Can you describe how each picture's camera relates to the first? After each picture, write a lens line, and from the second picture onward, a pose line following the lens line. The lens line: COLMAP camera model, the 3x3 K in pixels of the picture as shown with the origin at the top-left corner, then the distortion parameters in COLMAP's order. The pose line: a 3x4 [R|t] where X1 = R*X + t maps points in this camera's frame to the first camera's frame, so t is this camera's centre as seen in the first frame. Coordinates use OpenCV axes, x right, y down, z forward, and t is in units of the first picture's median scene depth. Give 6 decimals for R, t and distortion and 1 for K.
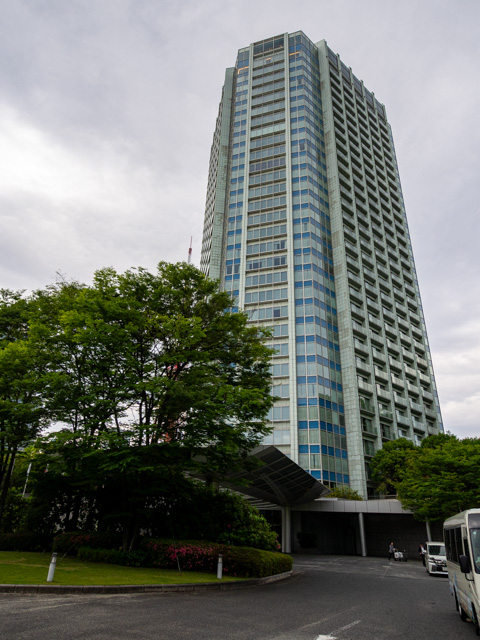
lens RADIAL K [[442.9, 0, 239.3], [0, 442.9, 320.5], [0, 0, 1]] dist [0.034976, 0.000605]
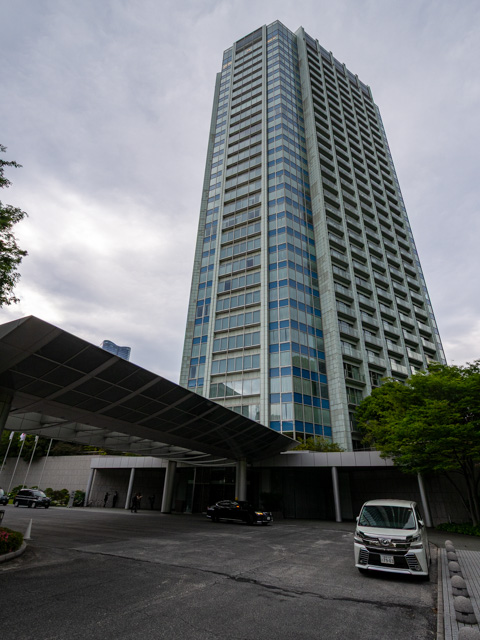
lens RADIAL K [[344.7, 0, 241.1], [0, 344.7, 321.8], [0, 0, 1]] dist [0.019041, -0.001154]
pose [[0.987801, -0.077268, -0.135202, 0.163551], [0.073525, 0.996765, -0.032470, 0.137644], [0.137274, 0.022133, 0.990286, 0.274282]]
